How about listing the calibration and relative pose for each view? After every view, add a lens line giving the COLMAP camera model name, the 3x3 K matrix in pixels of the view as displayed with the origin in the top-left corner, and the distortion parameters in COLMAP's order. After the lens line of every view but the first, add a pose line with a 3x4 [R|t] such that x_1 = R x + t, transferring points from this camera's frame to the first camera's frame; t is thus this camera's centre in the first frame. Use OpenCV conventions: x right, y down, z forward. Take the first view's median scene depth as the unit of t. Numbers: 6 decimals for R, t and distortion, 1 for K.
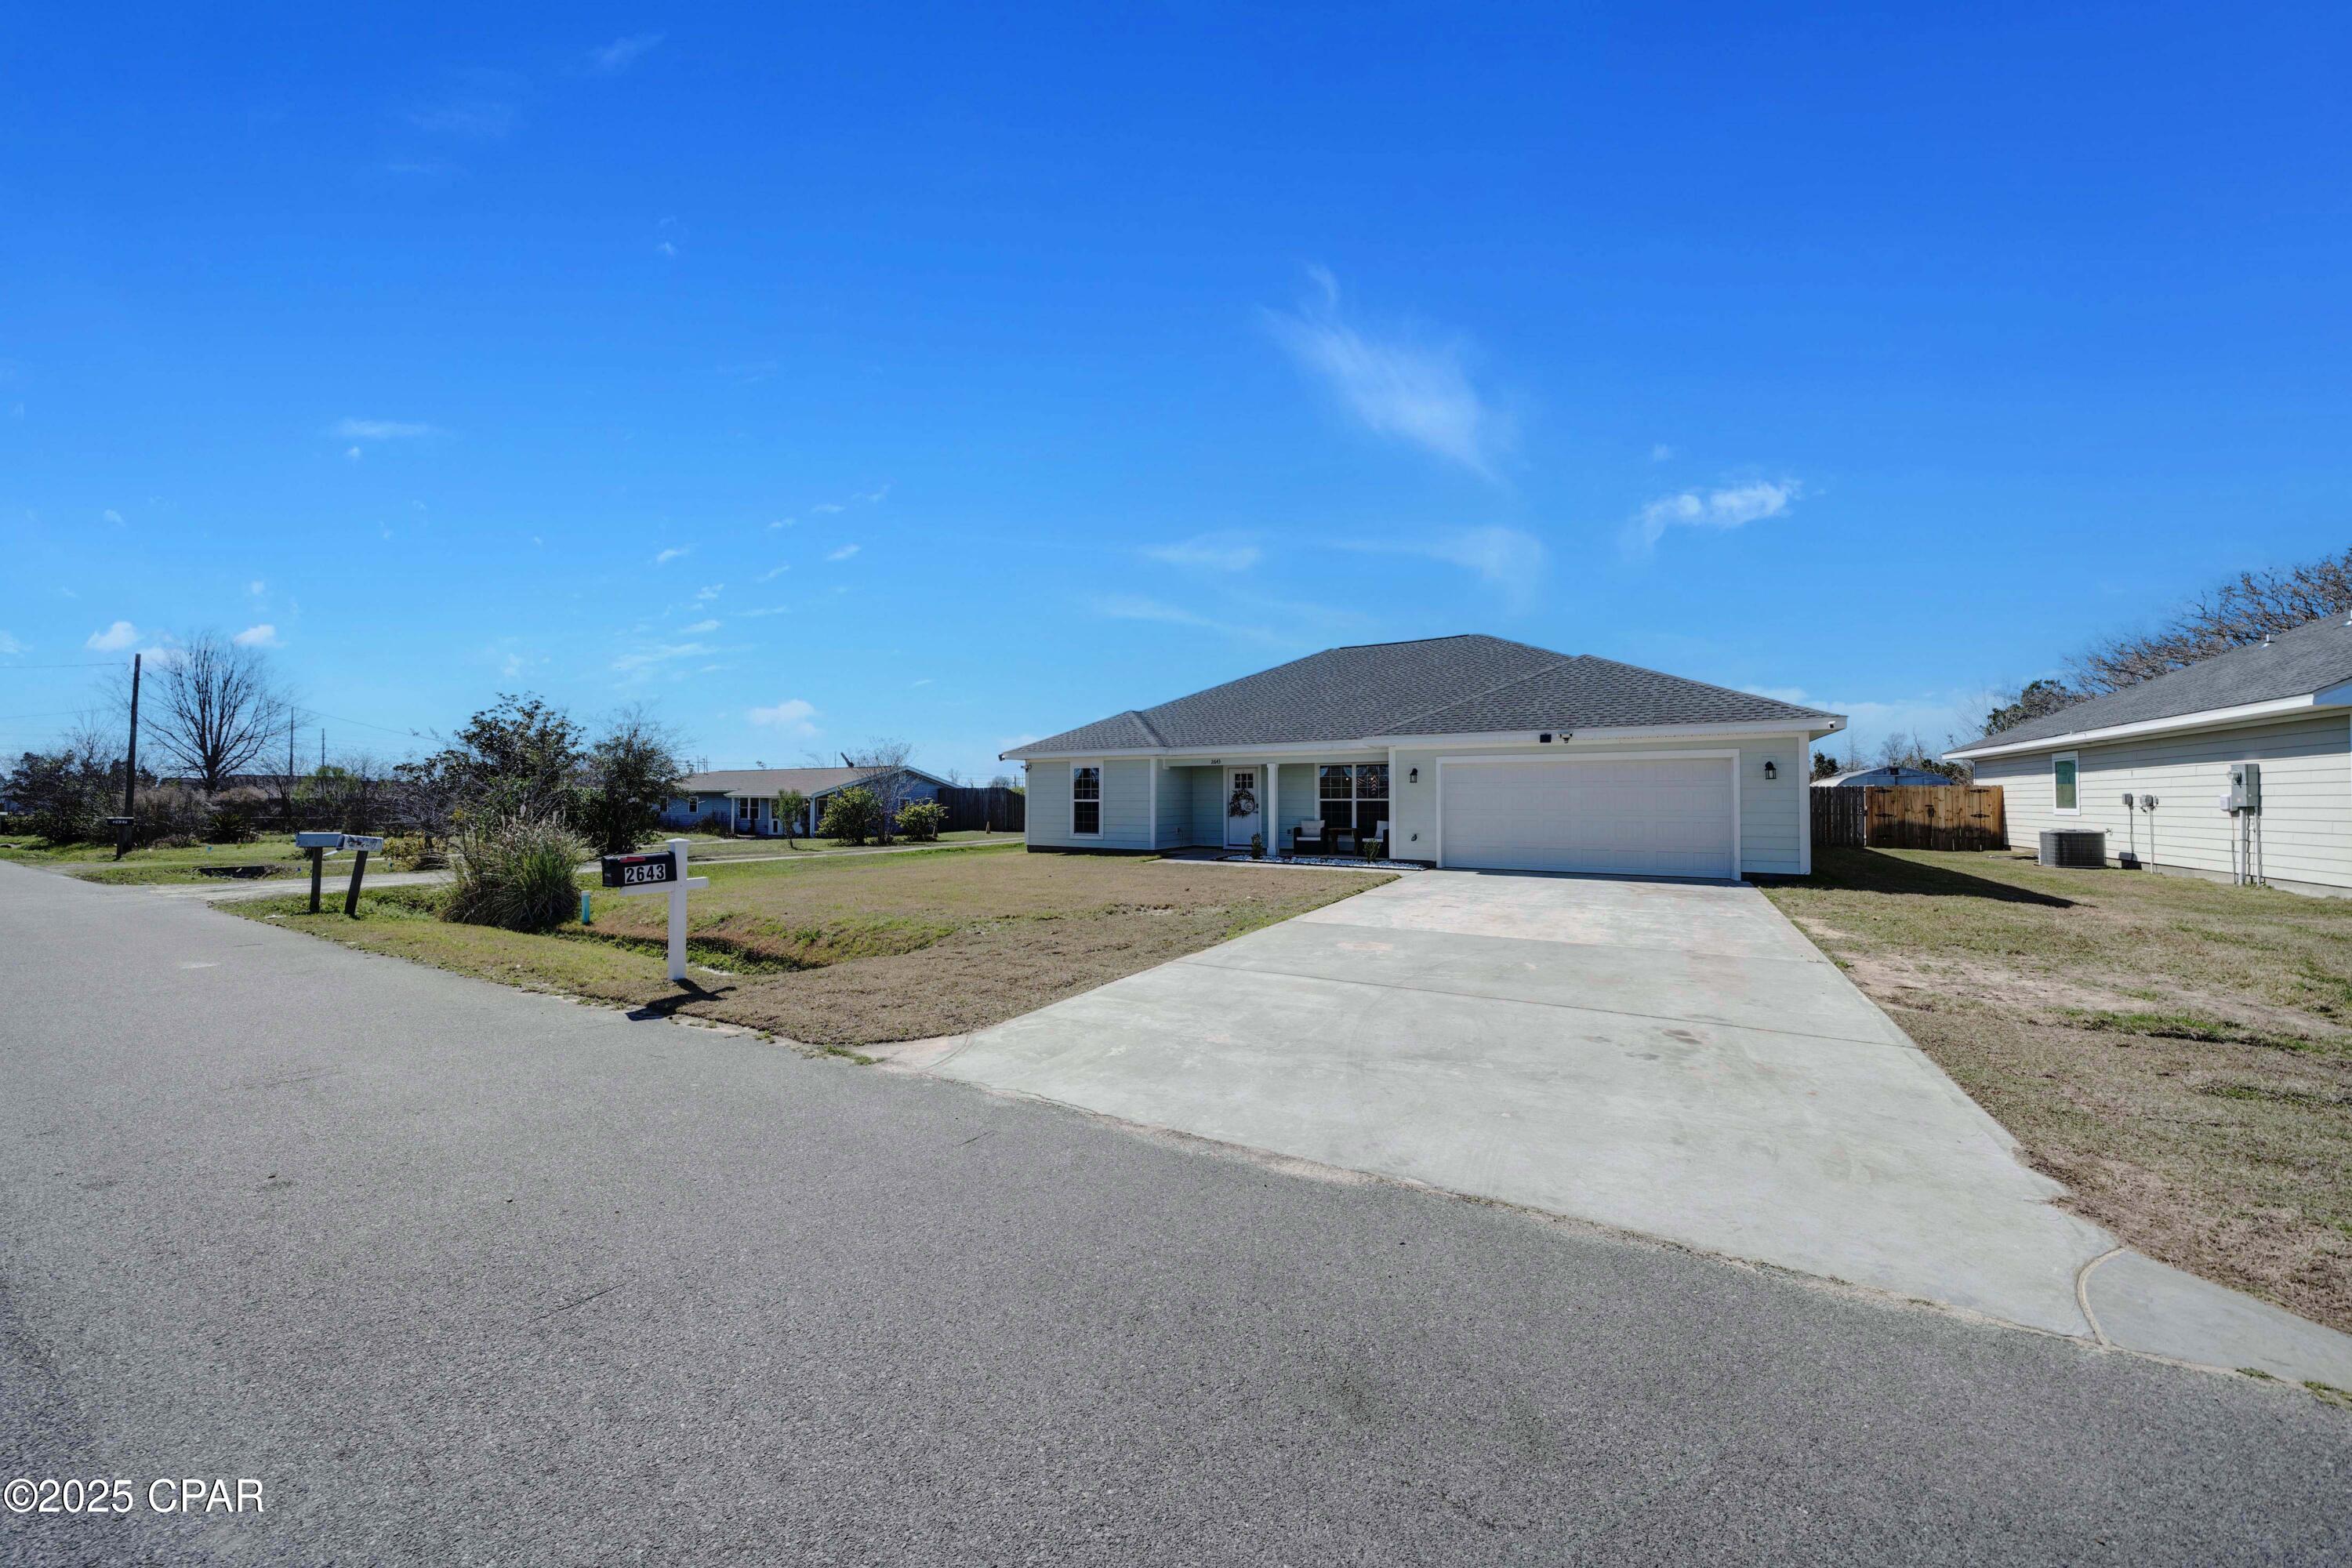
lens RADIAL K [[818.2, 0, 1150.6], [0, 818.2, 779.4], [0, 0, 1]] dist [-0.005402, -0.000160]
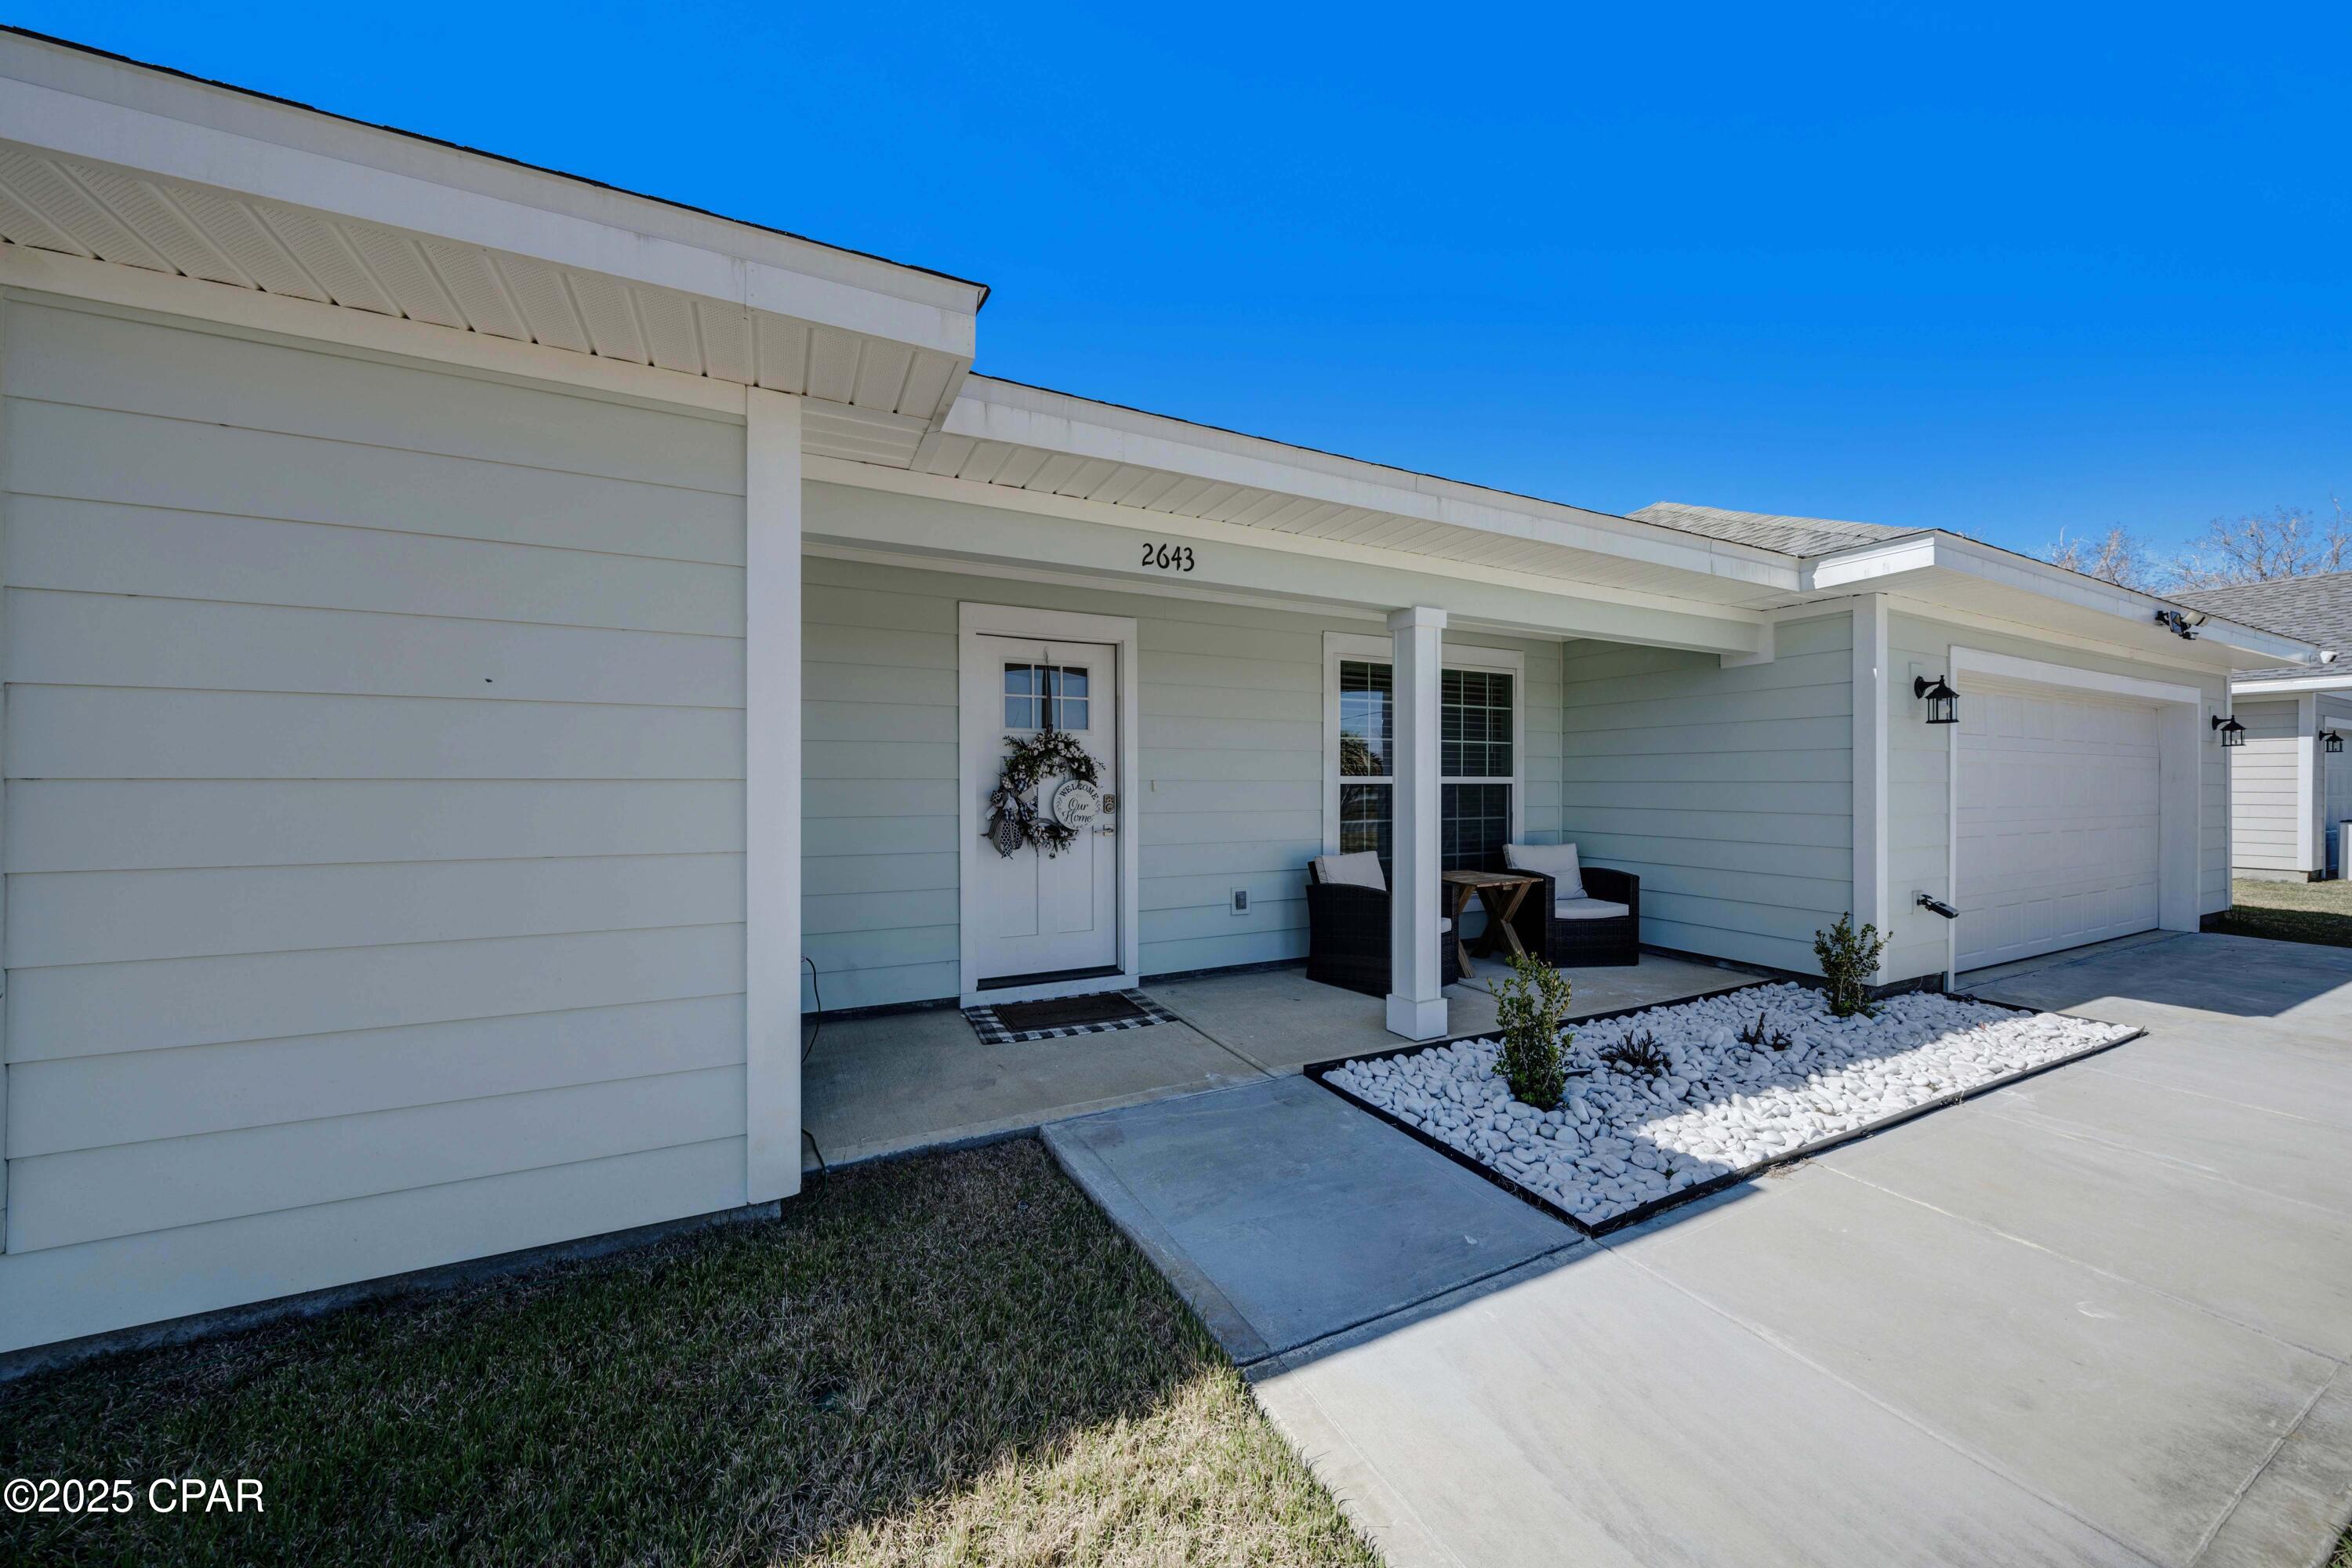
lens RADIAL K [[818.2, 0, 1169.3], [0, 818.2, 788.5], [0, 0, 1]] dist [-0.005402, -0.000160]
pose [[0.523387, -0.002371, 0.852092, -0.067990], [-0.022691, 0.999603, 0.016720, 0.024416], [-0.851793, -0.028086, 0.523125, 0.892348]]
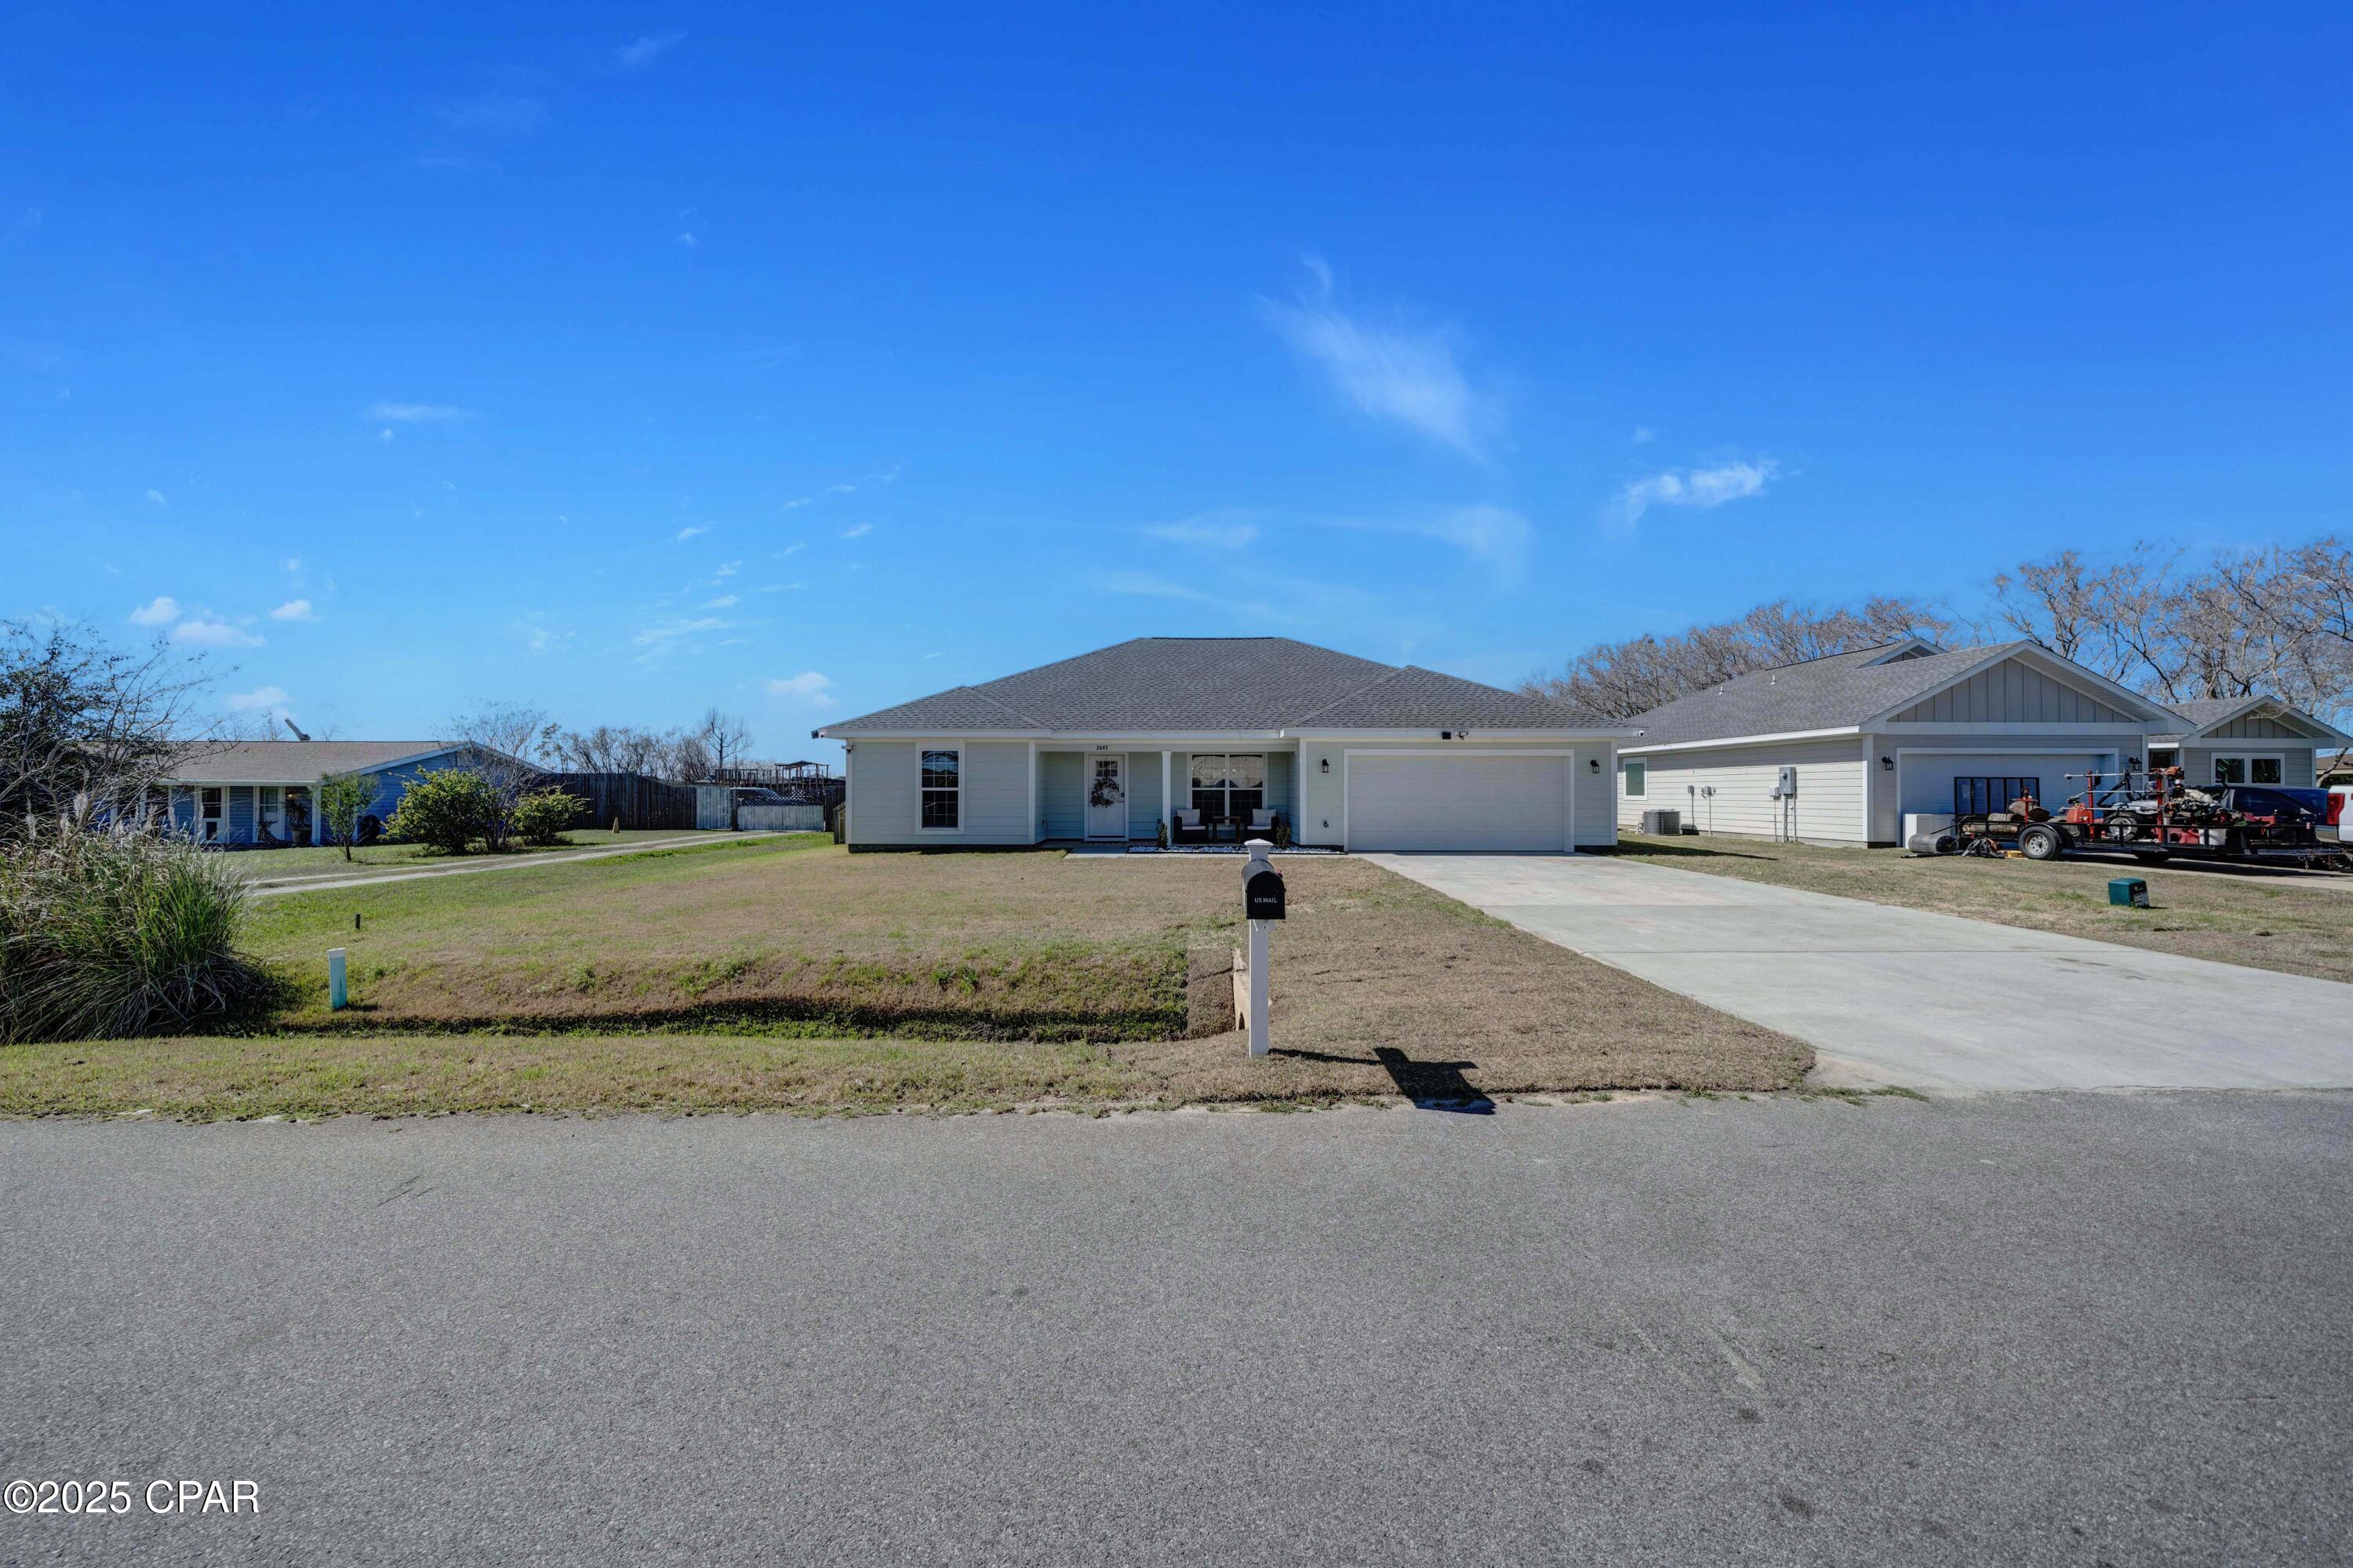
lens RADIAL K [[818.5, 0, 1159.2], [0, 818.5, 787.0], [0, 0, 1]] dist [-0.005402, -0.000160]
pose [[0.854522, 0.003307, 0.519404, -0.342941], [-0.013731, 0.999774, 0.016224, 0.006975], [-0.519233, -0.020996, 0.854375, 0.165755]]
